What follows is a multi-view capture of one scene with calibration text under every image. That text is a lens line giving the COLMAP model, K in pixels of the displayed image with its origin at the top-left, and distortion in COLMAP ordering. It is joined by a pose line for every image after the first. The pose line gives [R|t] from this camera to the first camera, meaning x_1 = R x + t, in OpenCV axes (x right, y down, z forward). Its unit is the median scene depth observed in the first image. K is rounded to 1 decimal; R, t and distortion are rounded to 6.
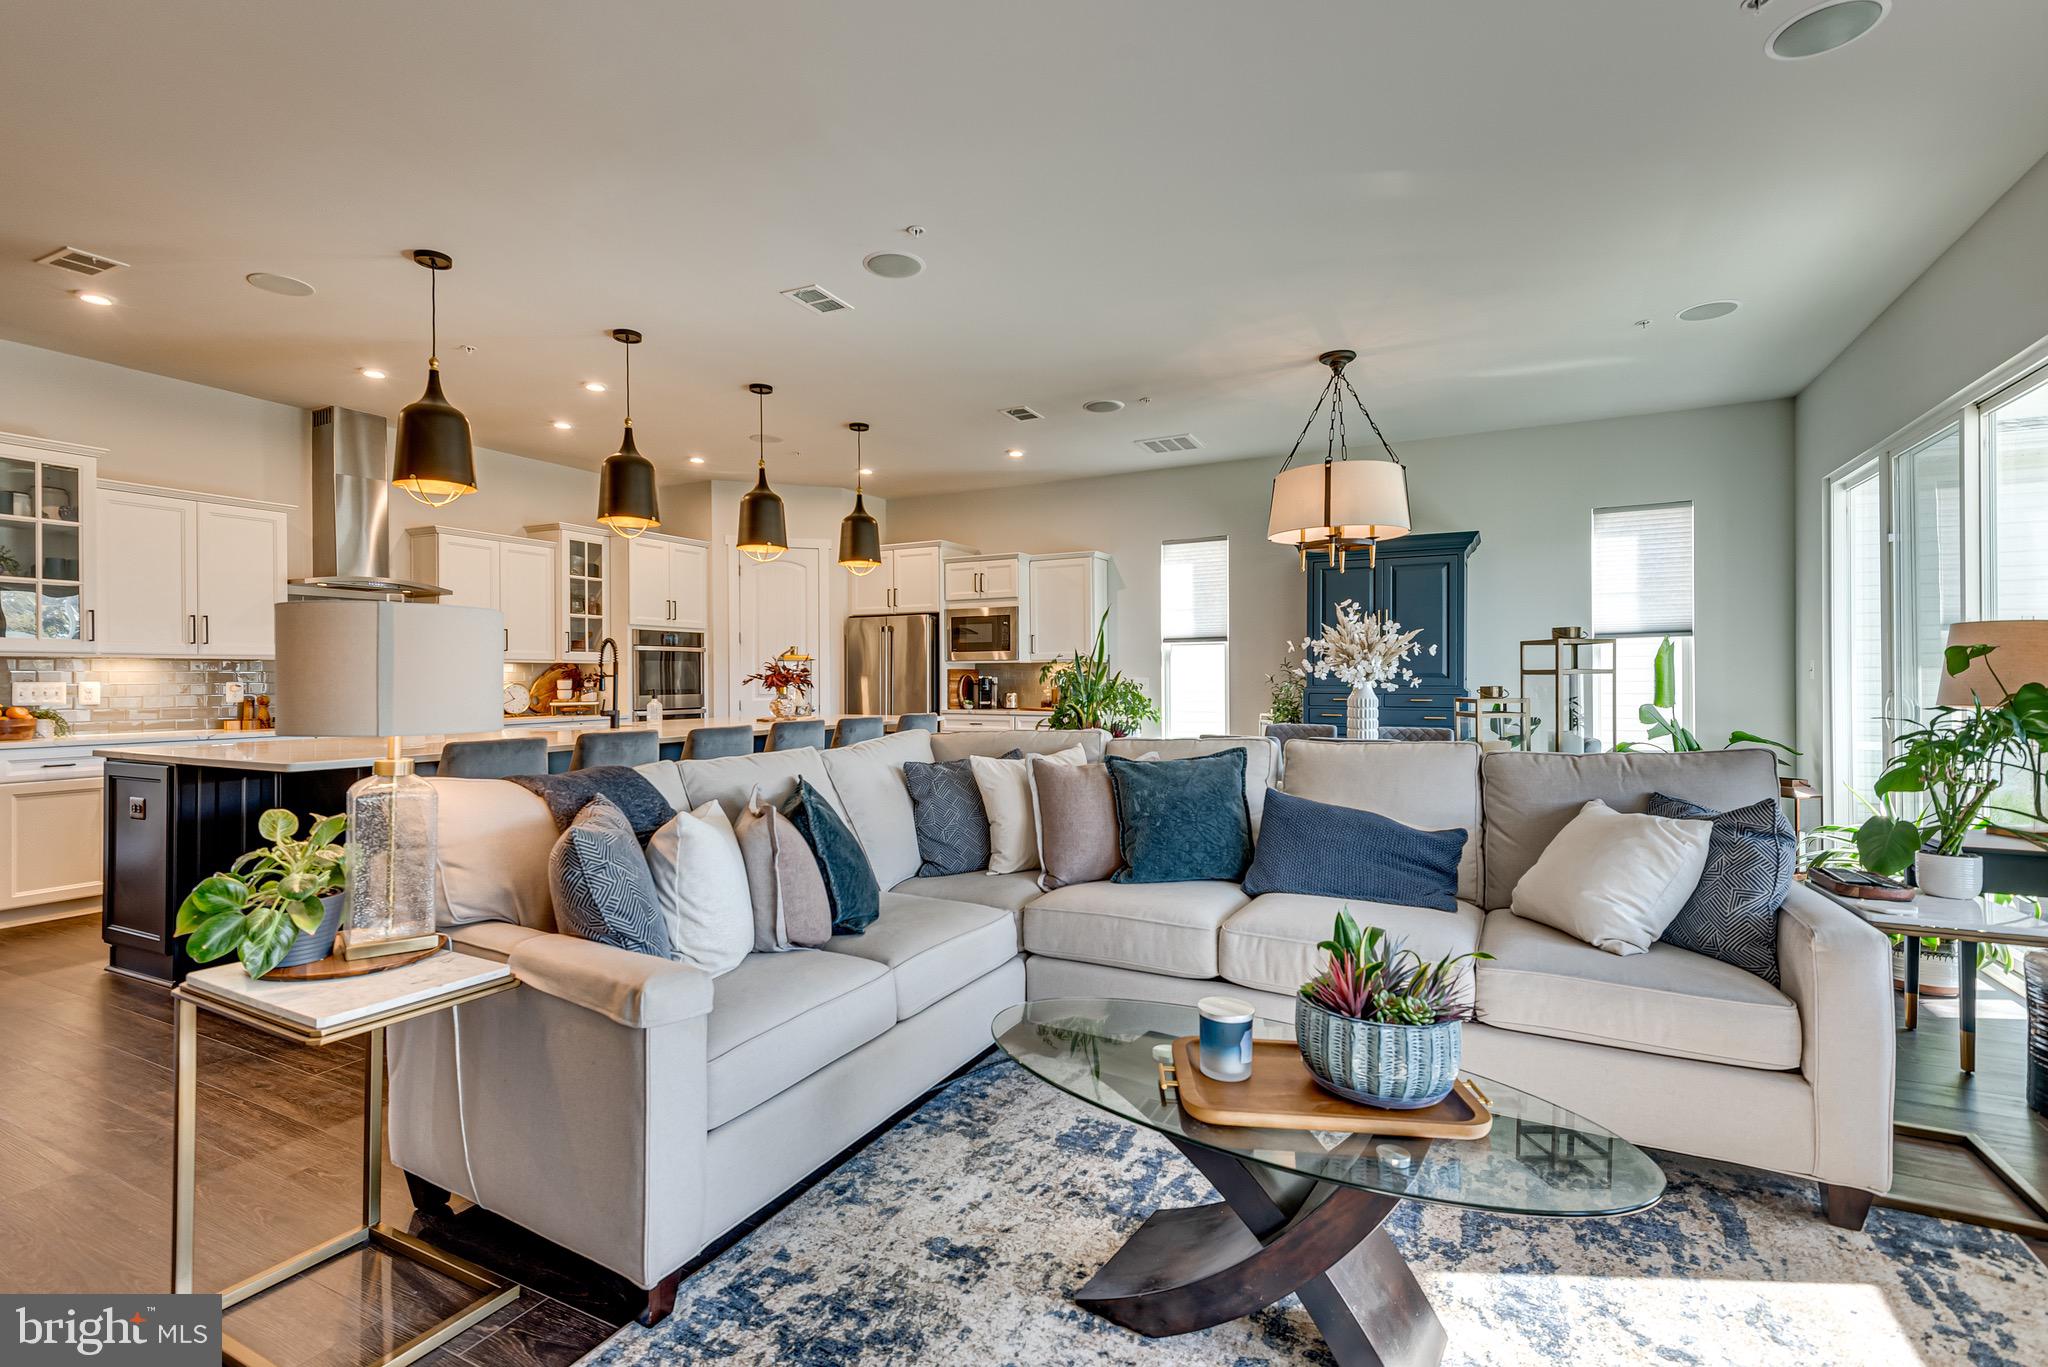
lens RADIAL K [[933.4, 0, 1029.9], [0, 933.4, 677.3], [0, 0, 1]] dist [0.028490, -0.007021]
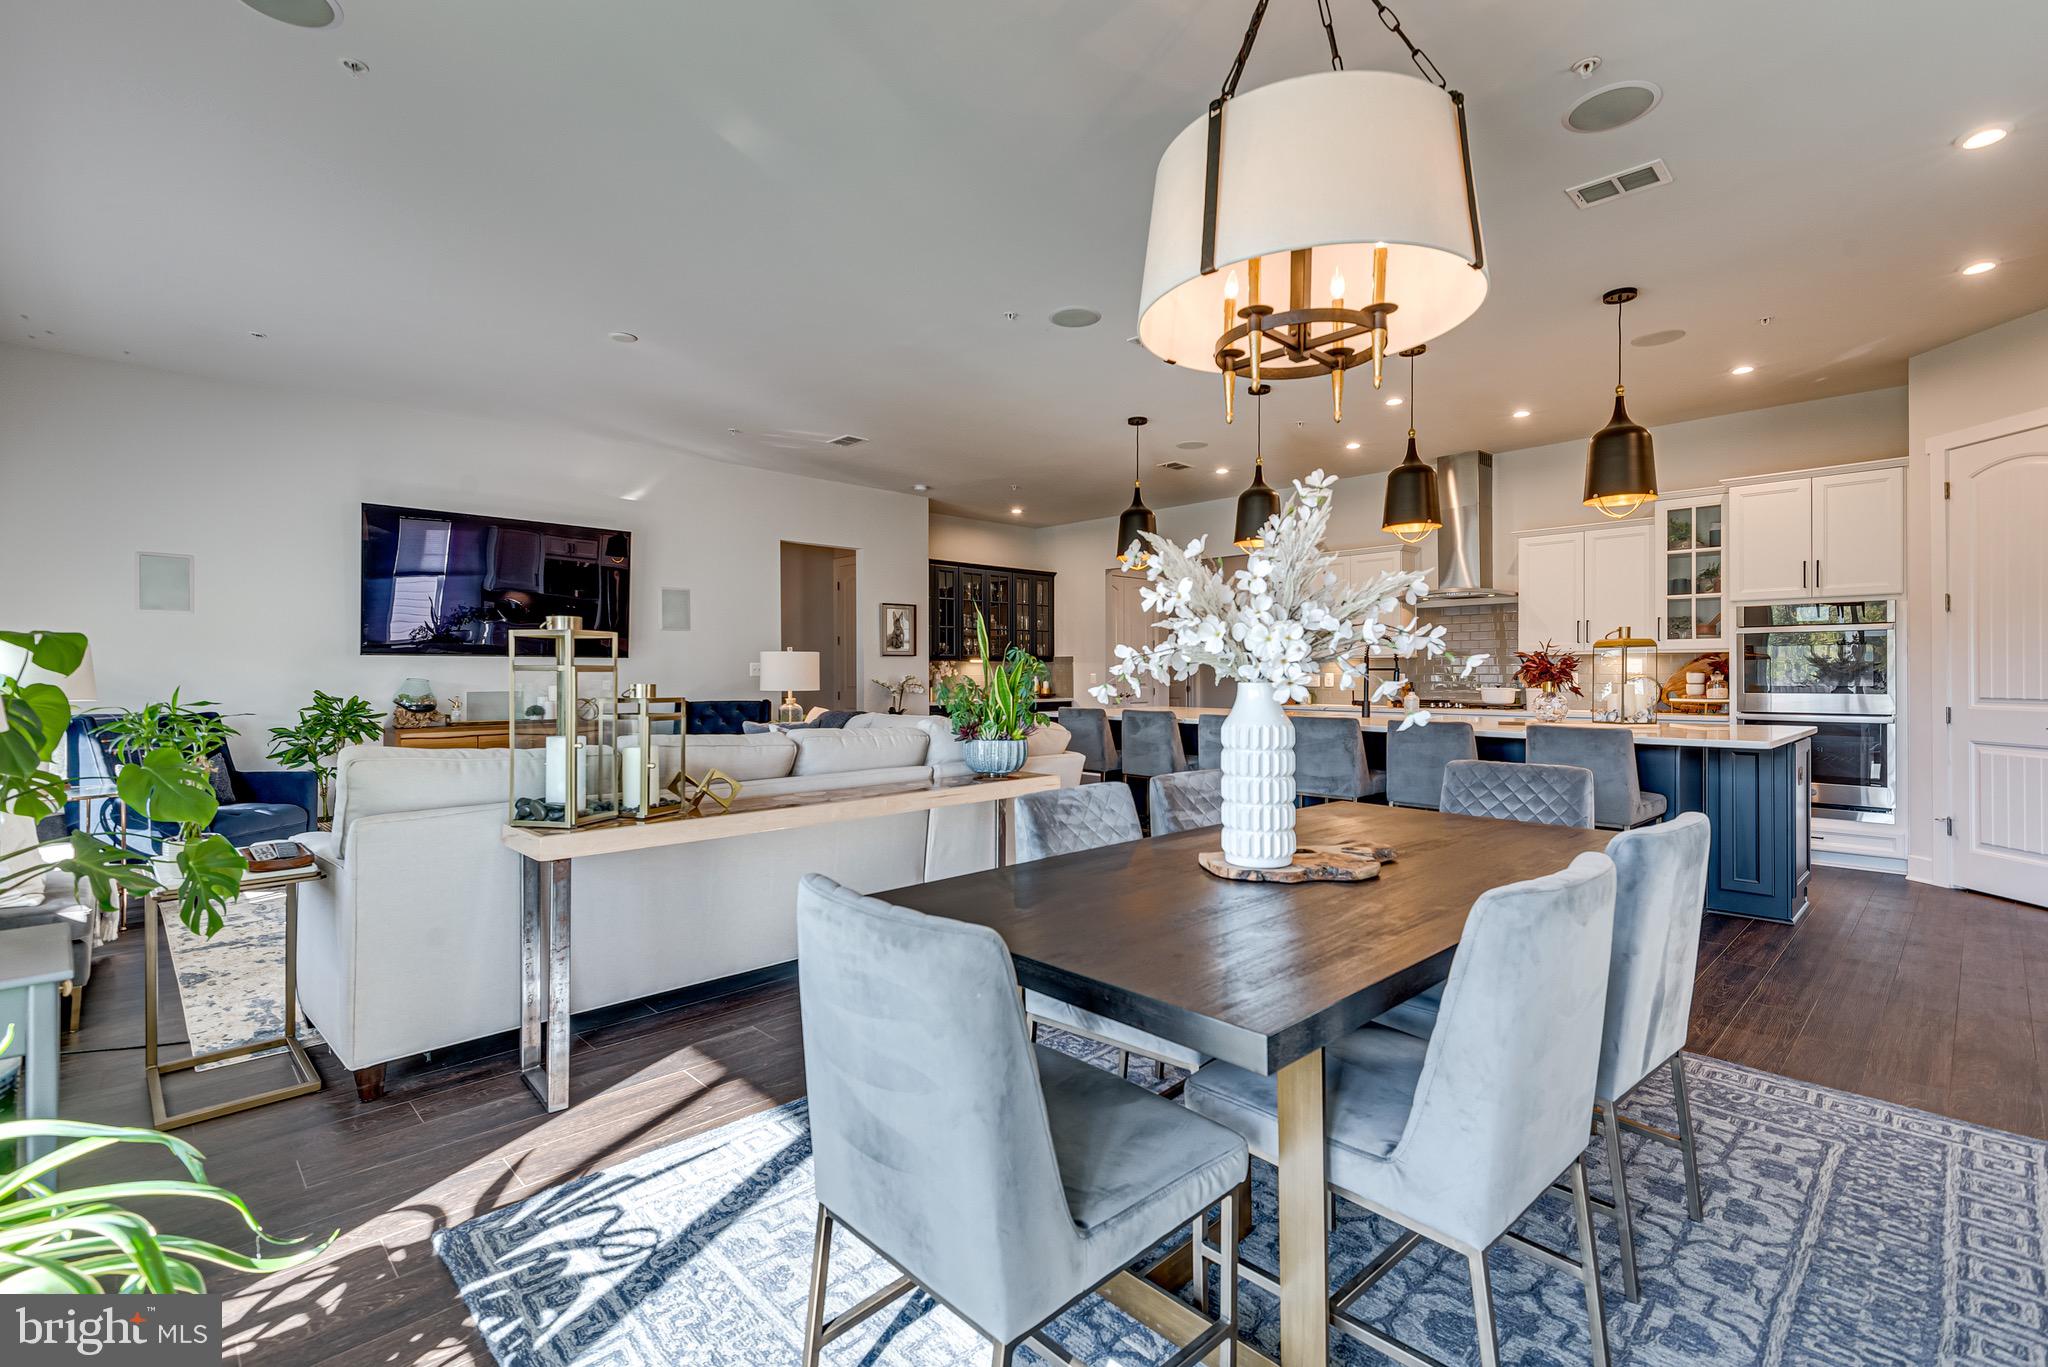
lens RADIAL K [[933.4, 0, 1011.1], [0, 933.4, 677.7], [0, 0, 1]] dist [0.028490, -0.007021]
pose [[-0.329117, 0.007639, -0.944258, 0.549475], [0.006703, 0.999961, 0.005754, -0.001449], [0.944265, -0.004436, -0.329155, 0.711472]]
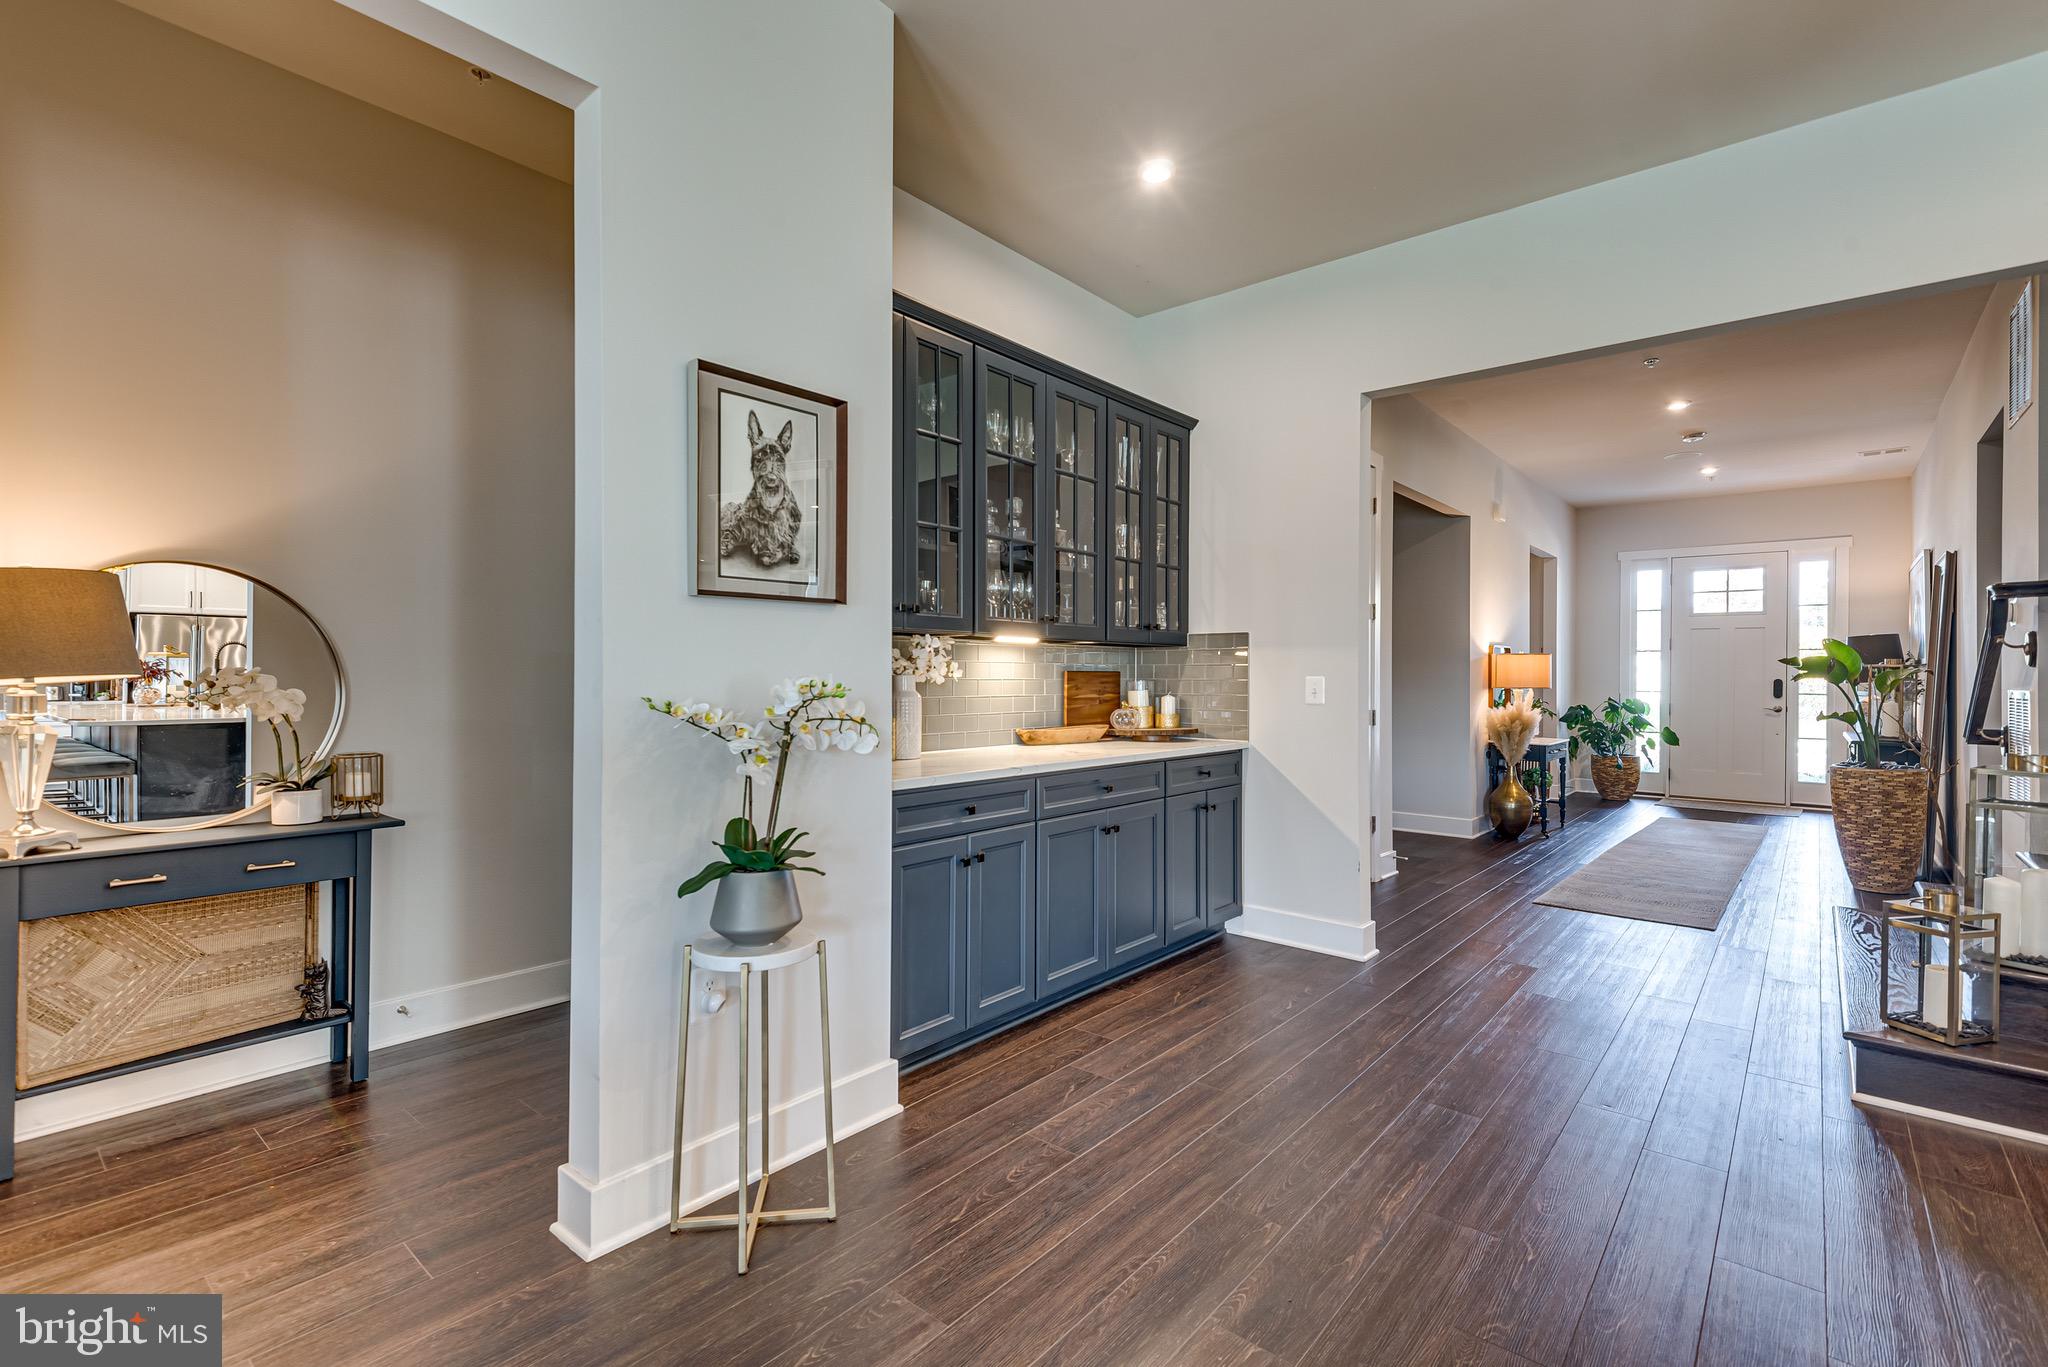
lens RADIAL K [[933.4, 0, 1014.9], [0, 933.4, 676.9], [0, 0, 1]] dist [0.028490, -0.007021]
pose [[-0.218884, 0.004136, -0.975742, -0.305090], [-0.001686, 0.999988, 0.004617, -0.001629], [0.975749, 0.002656, -0.218874, 0.299713]]
